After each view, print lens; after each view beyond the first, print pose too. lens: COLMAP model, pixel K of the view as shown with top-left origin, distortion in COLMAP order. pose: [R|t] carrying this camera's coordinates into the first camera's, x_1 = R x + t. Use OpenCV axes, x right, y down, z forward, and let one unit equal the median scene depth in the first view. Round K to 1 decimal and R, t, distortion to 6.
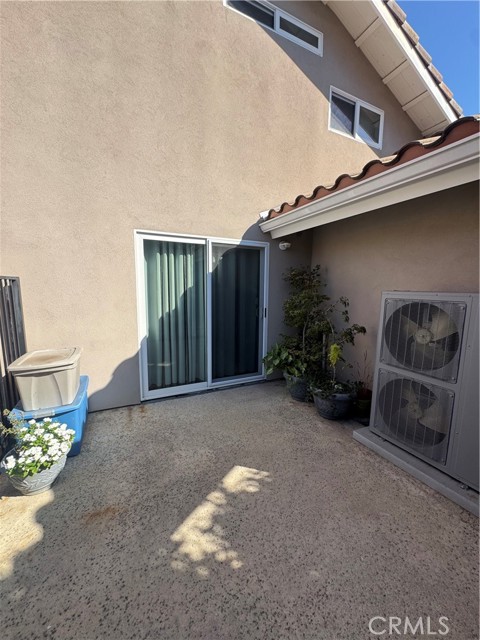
lens RADIAL K [[259.4, 0, 237.5], [0, 259.4, 321.3], [0, 0, 1]] dist [0.003833, -0.000110]
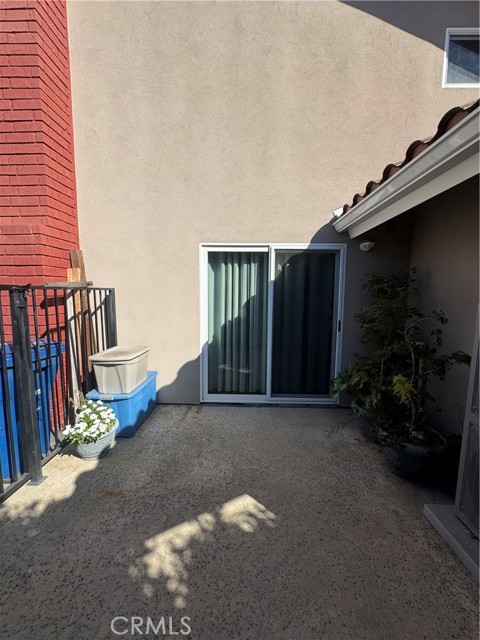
lens RADIAL K [[259.4, 0, 241.3], [0, 259.4, 320.6], [0, 0, 1]] dist [0.003833, -0.000110]
pose [[0.886643, 0.046502, -0.460110, 0.279317], [-0.061487, 0.997952, -0.017628, -0.021010], [0.458348, 0.043921, 0.887687, 0.126912]]
